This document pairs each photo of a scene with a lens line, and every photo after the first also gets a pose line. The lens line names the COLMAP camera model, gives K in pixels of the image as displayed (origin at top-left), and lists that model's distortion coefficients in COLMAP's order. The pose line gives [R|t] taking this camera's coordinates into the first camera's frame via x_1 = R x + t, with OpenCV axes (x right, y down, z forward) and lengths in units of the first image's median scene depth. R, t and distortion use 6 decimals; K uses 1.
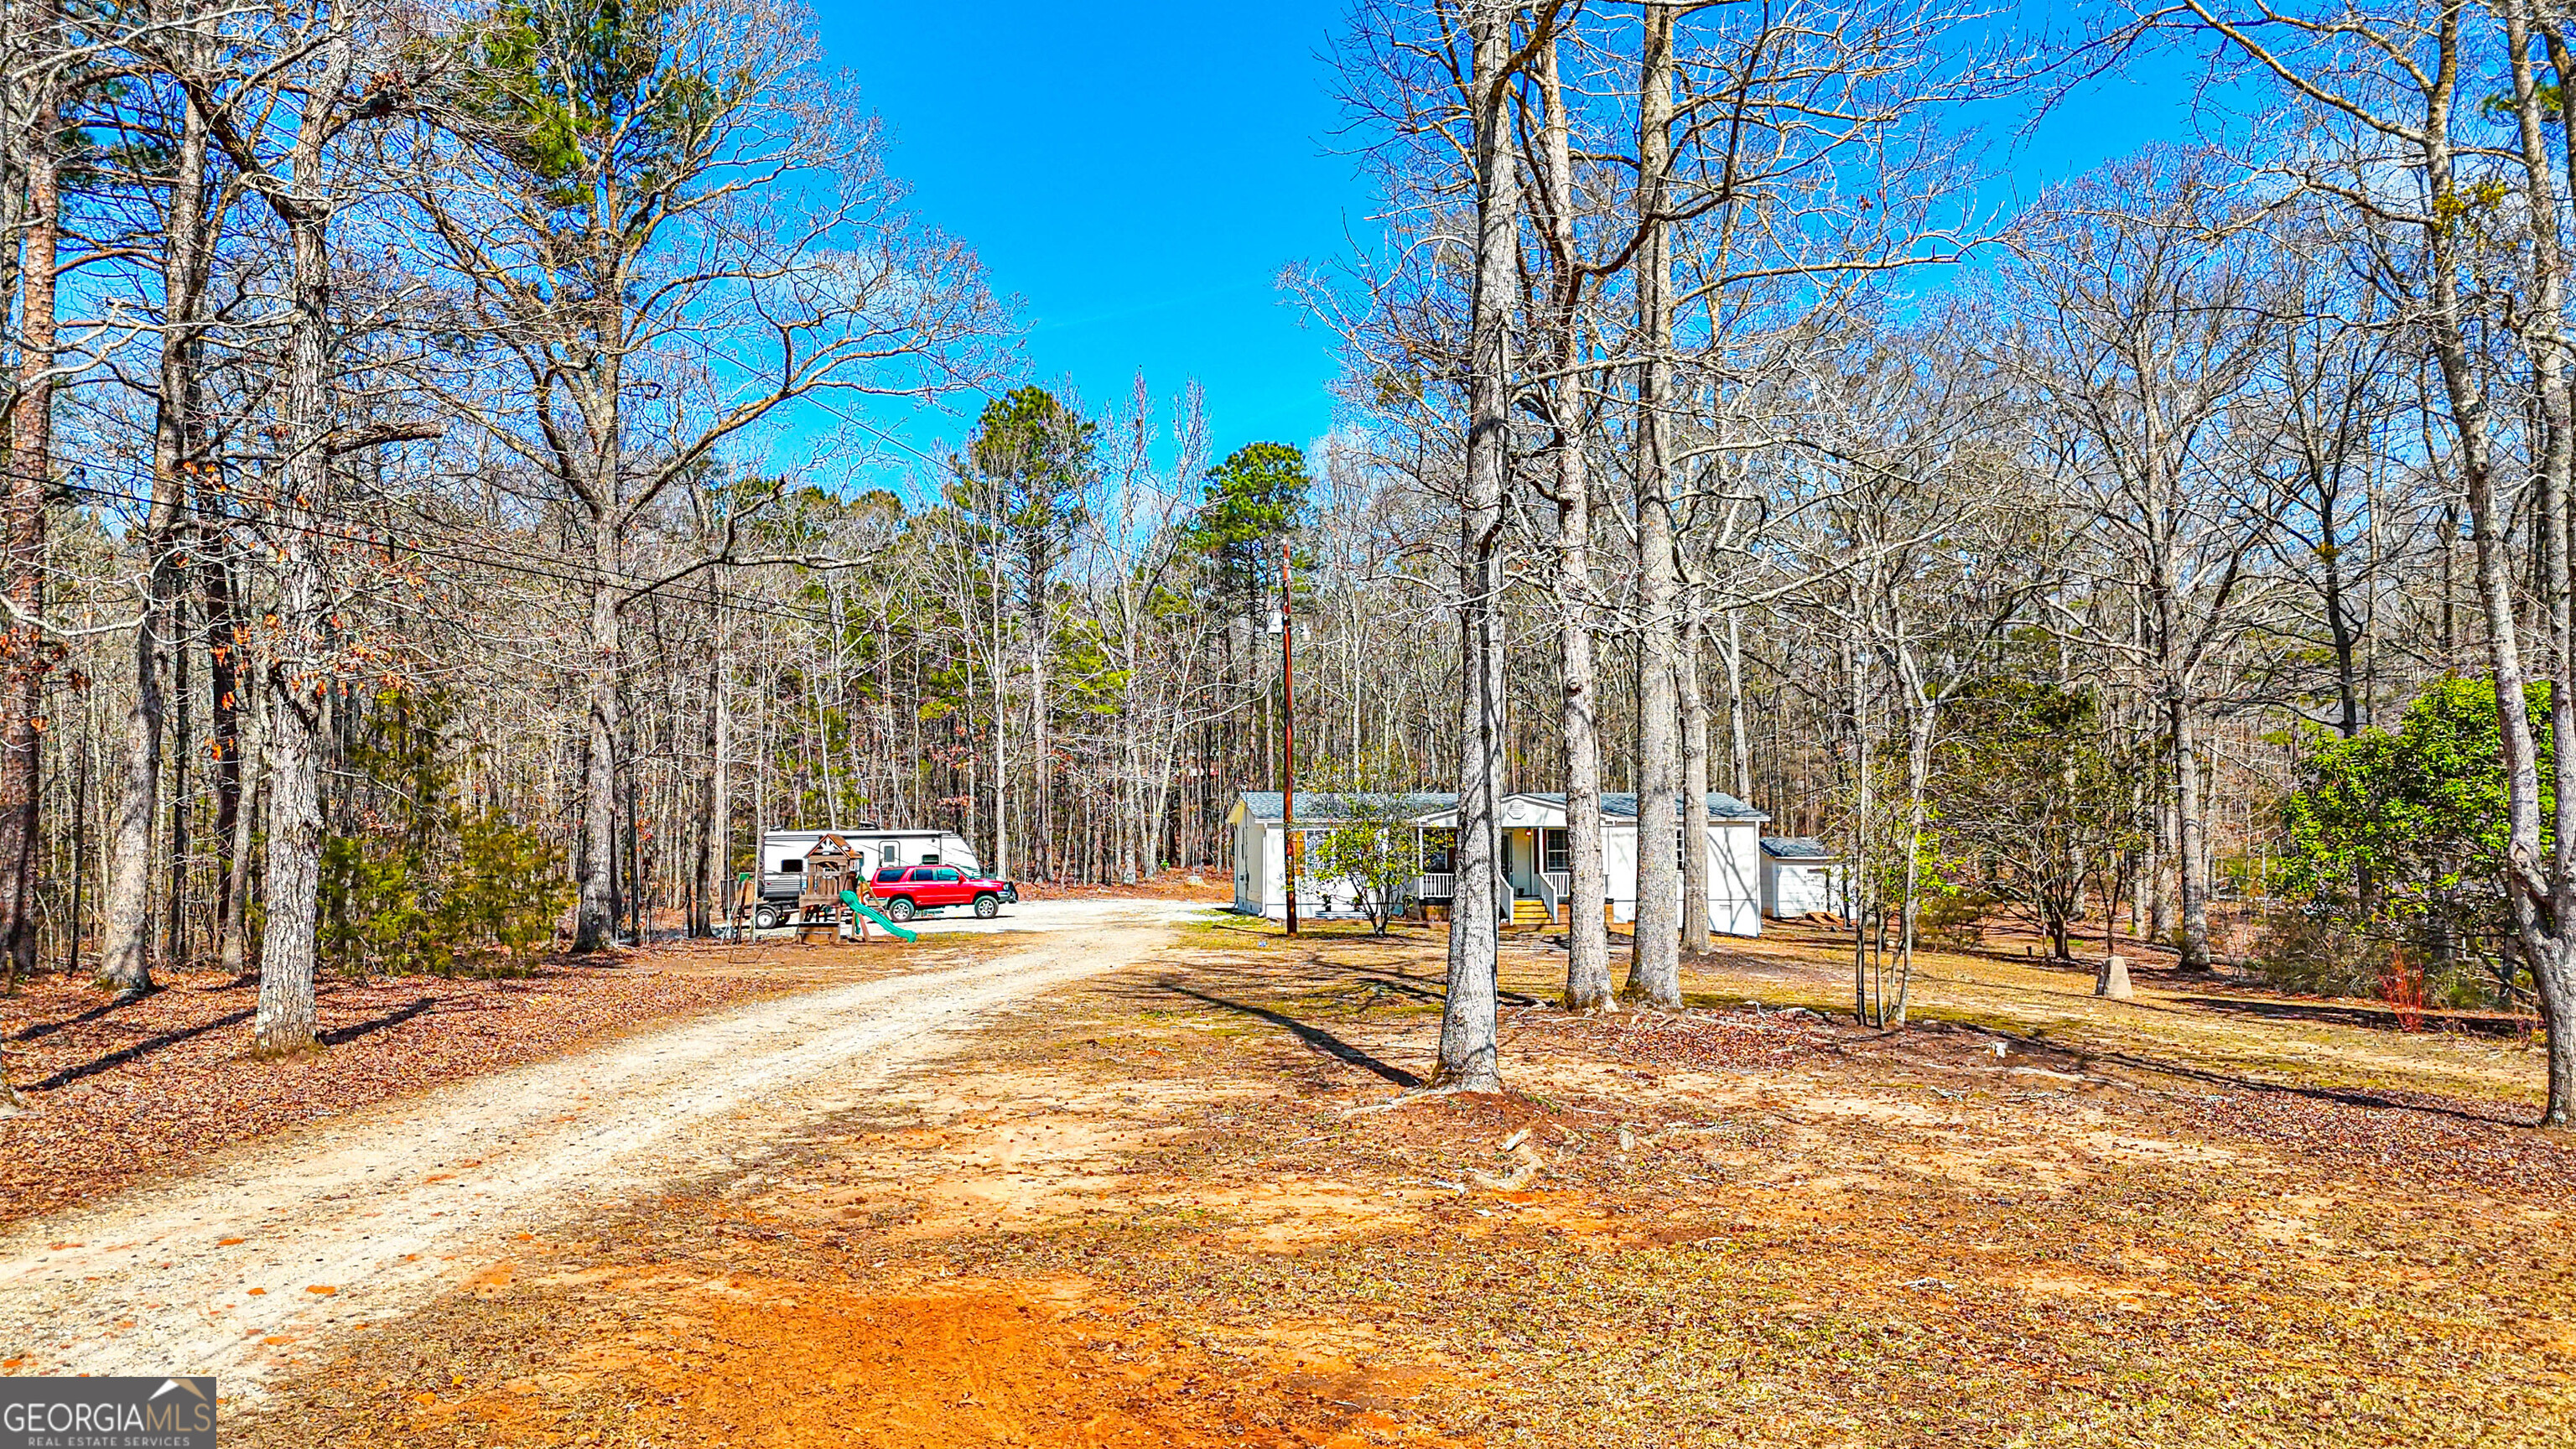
lens RADIAL K [[1897.5, 0, 1302.6], [0, 1897.5, 728.2], [0, 0, 1]] dist [0.071501, -0.072161]
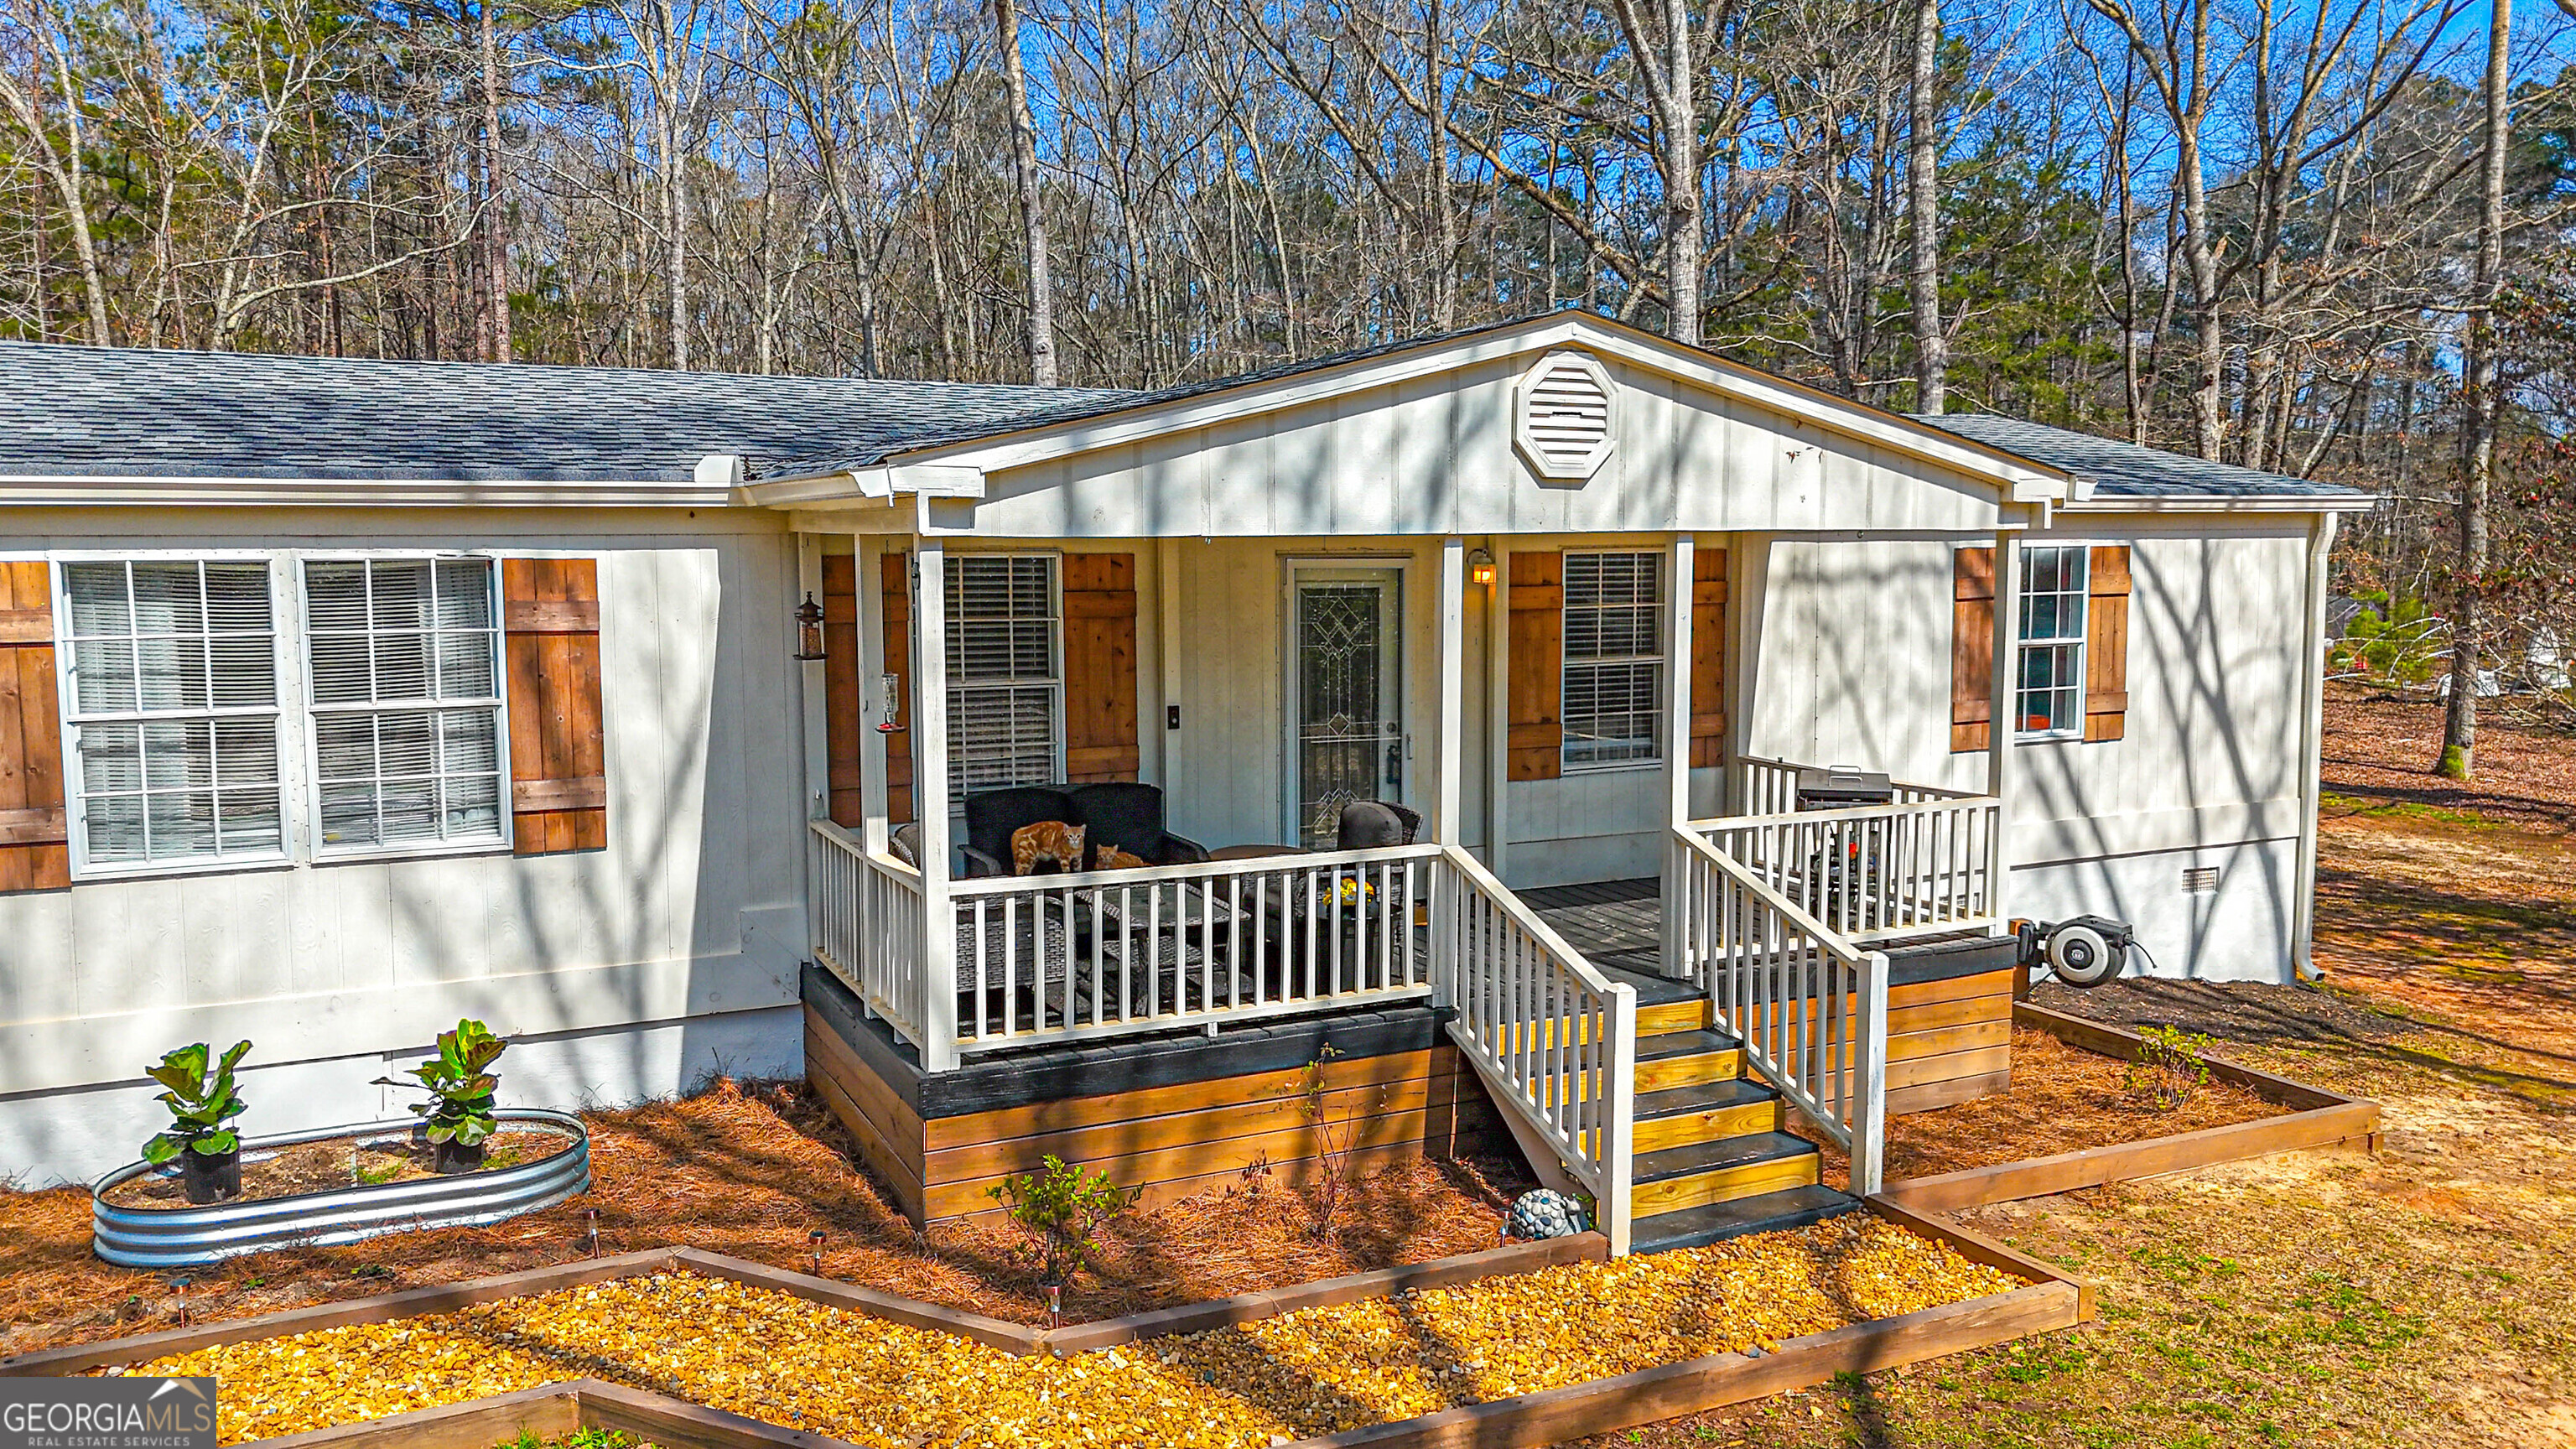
lens RADIAL K [[1897.5, 0, 1286.8], [0, 1897.5, 727.9], [0, 0, 1]] dist [0.071501, -0.072161]
pose [[0.956449, -0.028037, 0.290549, 0.044480], [-0.014824, 0.989427, 0.144275, 0.042390], [-0.291522, -0.142299, 0.945921, 0.799590]]
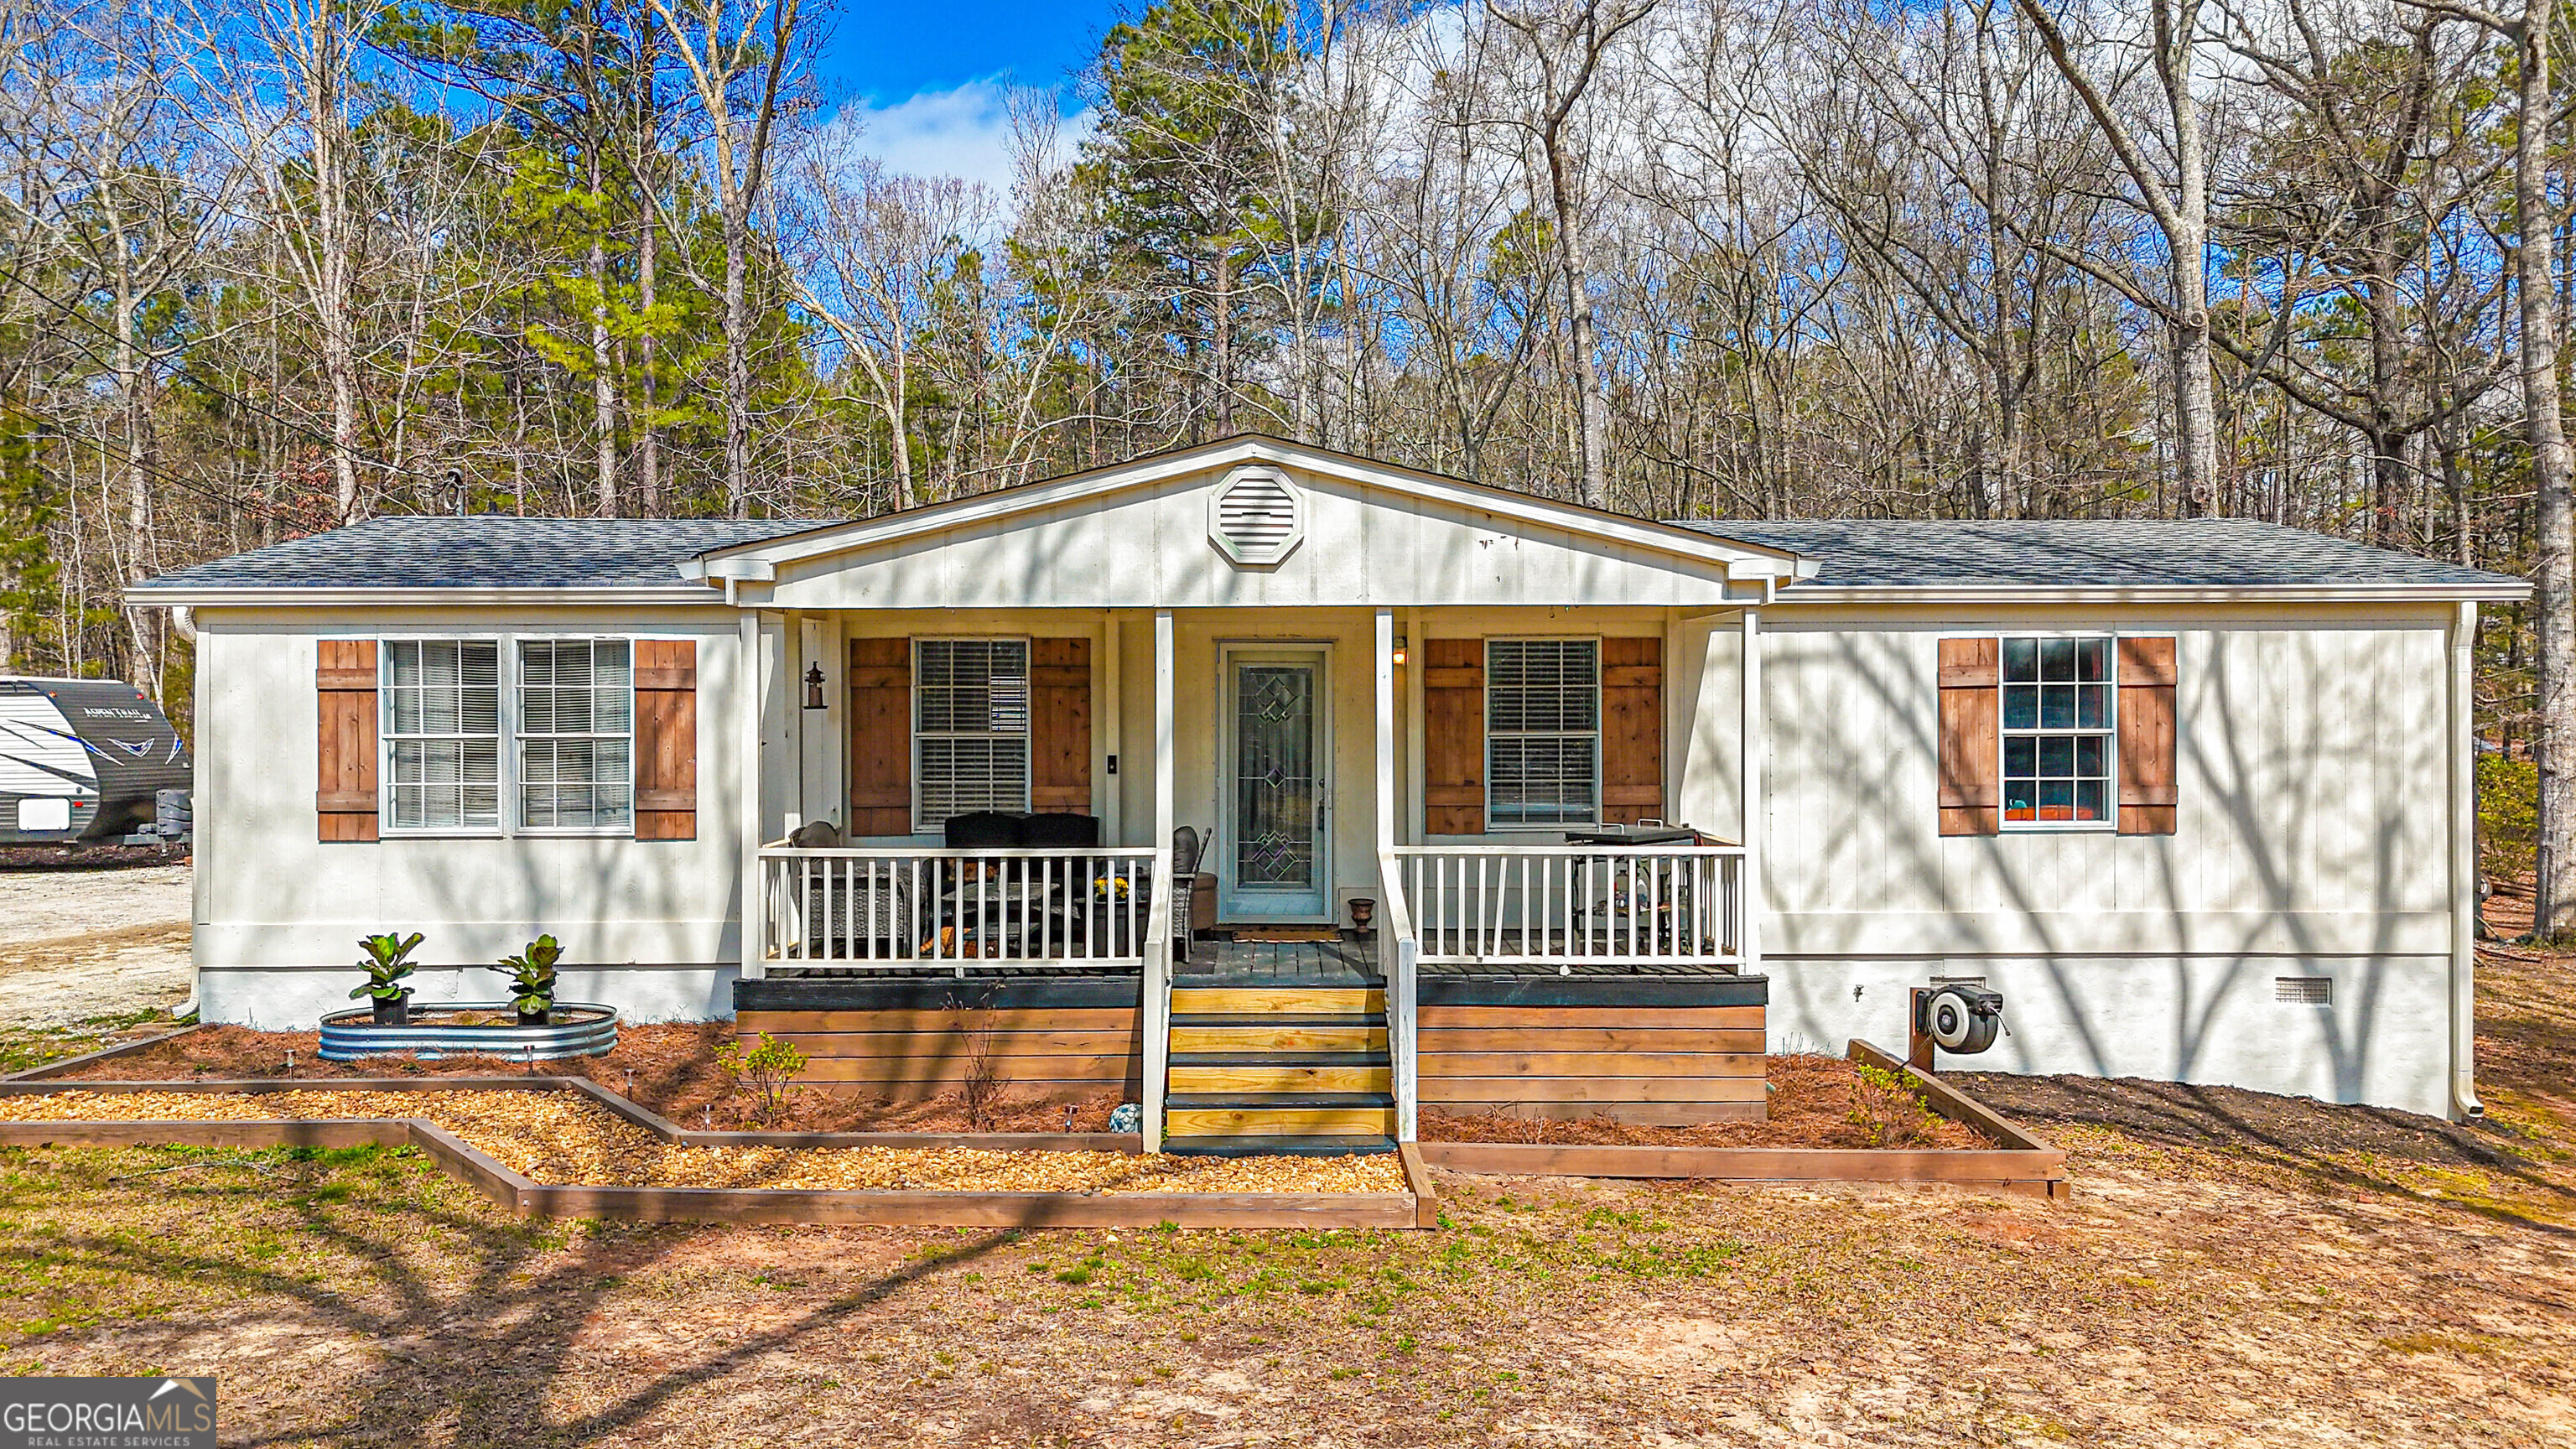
lens RADIAL K [[1897.5, 0, 1287.1], [0, 1897.5, 705.8], [0, 0, 1]] dist [0.071501, -0.072161]
pose [[0.989223, 0.001950, -0.146404, 0.135434], [0.005051, 0.998862, 0.047429, 0.049084], [0.146330, -0.047657, 0.988087, 0.751581]]
